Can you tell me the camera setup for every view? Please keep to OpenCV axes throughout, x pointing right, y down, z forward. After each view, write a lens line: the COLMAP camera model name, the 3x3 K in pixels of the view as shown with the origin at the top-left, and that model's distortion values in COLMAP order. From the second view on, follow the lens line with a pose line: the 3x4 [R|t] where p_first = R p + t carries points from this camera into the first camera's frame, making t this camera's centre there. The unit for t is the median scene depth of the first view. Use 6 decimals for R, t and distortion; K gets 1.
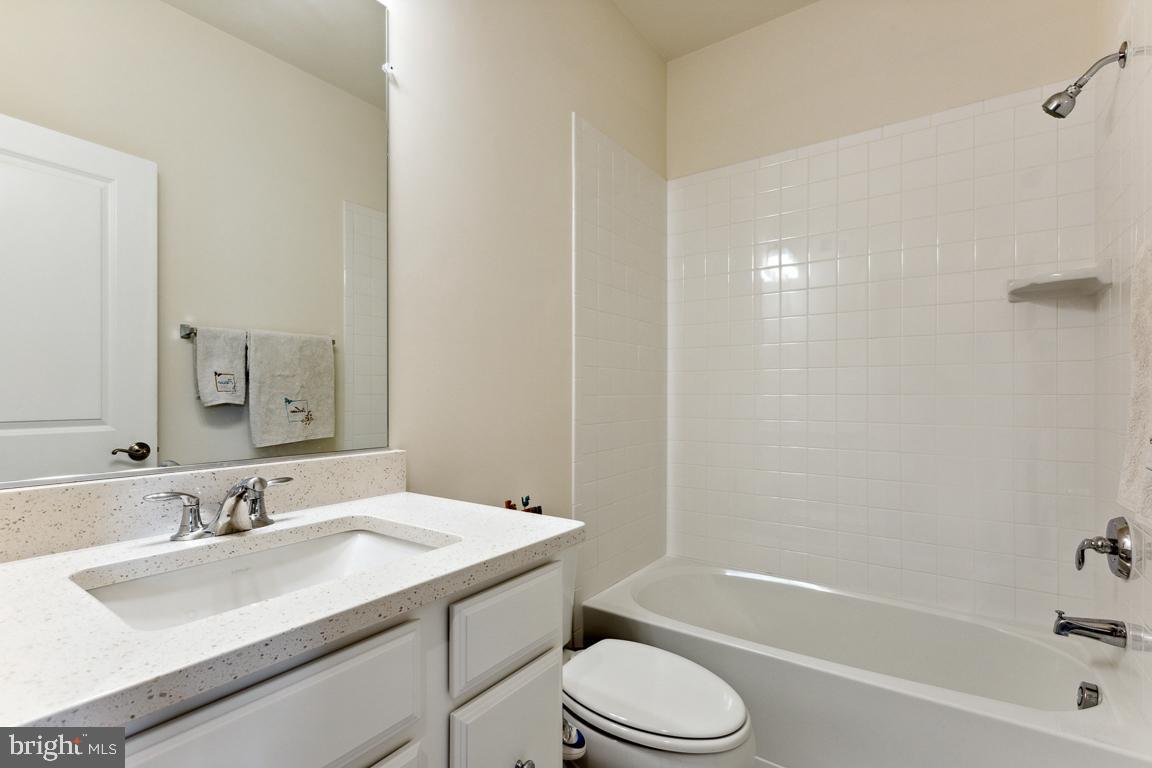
lens RADIAL K [[519.2, 0, 720.6], [0, 519.2, 312.5], [0, 0, 1]] dist [0.000448, -0.000739]
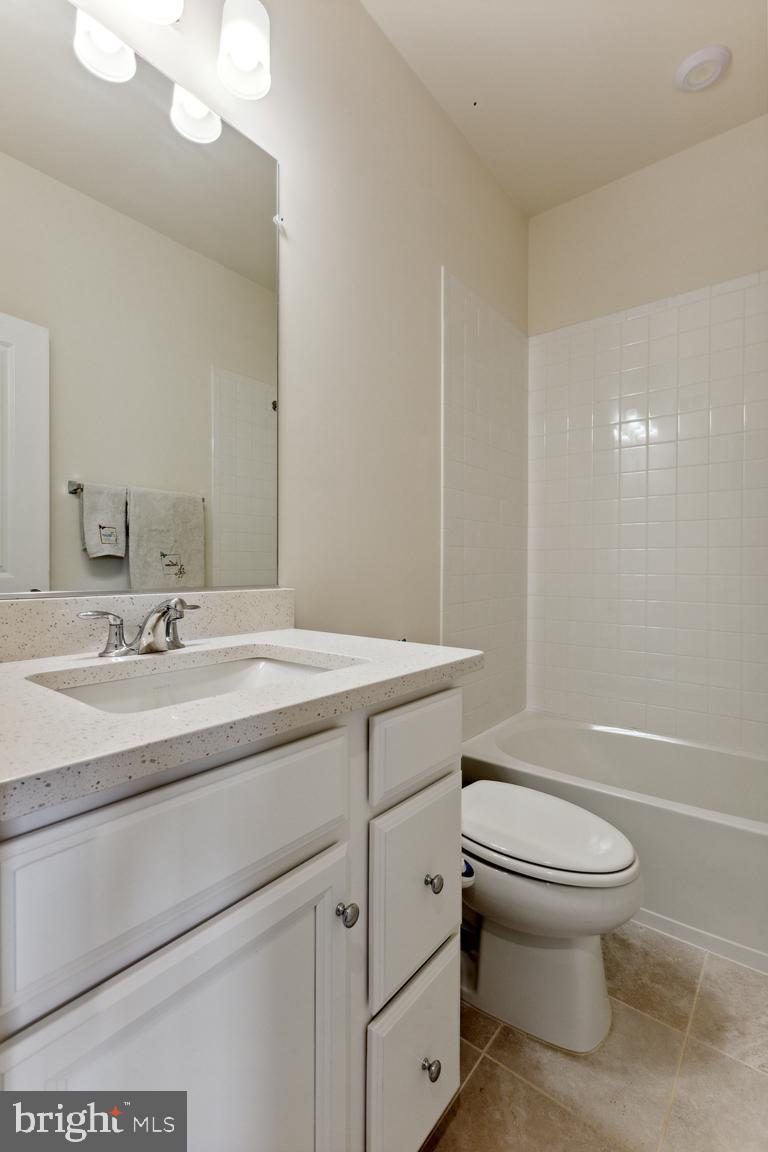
lens RADIAL K [[519.2, 0, 380.2], [0, 519.2, 579.0], [0, 0, 1]] dist [0.000448, -0.000739]
pose [[0.997626, 0.005896, -0.068618, -0.373728], [-0.005583, 0.999973, 0.004747, 0.247158], [0.068644, -0.004352, 0.997632, -0.024143]]
